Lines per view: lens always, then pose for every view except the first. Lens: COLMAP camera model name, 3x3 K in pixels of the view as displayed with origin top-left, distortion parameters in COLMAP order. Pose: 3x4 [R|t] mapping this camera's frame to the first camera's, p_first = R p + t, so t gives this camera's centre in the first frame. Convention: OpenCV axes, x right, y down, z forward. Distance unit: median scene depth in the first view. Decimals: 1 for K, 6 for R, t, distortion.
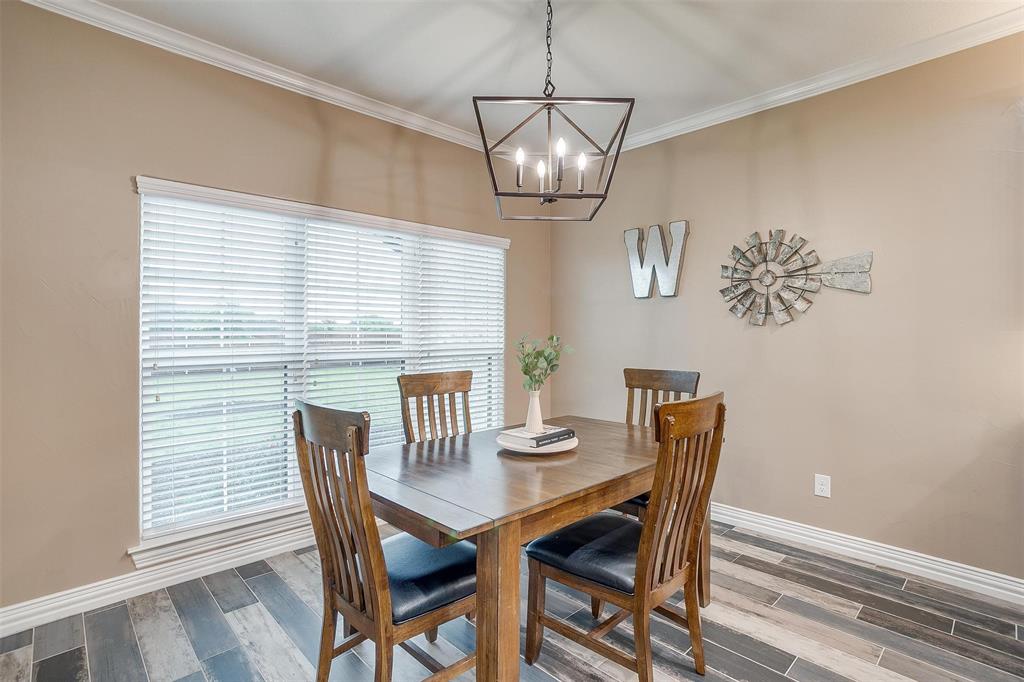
lens RADIAL K [[477.9, 0, 511.8], [0, 477.9, 331.4], [0, 0, 1]] dist [-0.004872, -0.000468]
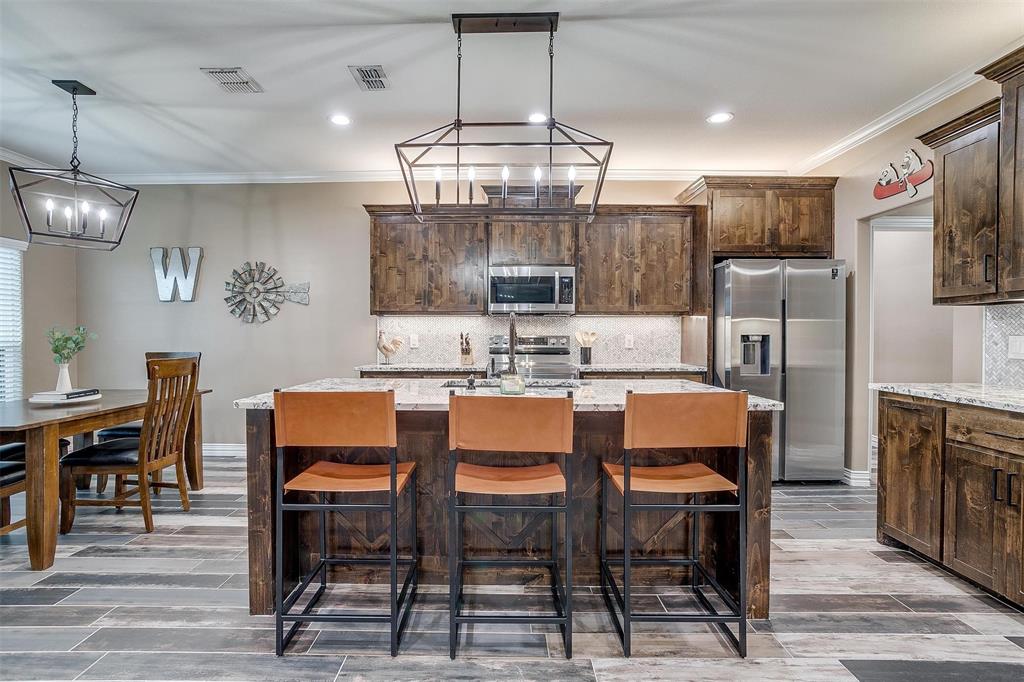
lens RADIAL K [[494.8, 0, 500.4], [0, 494.8, 338.0], [0, 0, 1]] dist [-0.047083, 0.021512]
pose [[0.693760, -0.009221, 0.720148, -0.064966], [0.000409, 0.999923, 0.012409, 0.018713], [-0.720207, -0.008314, 0.693710, -0.722400]]
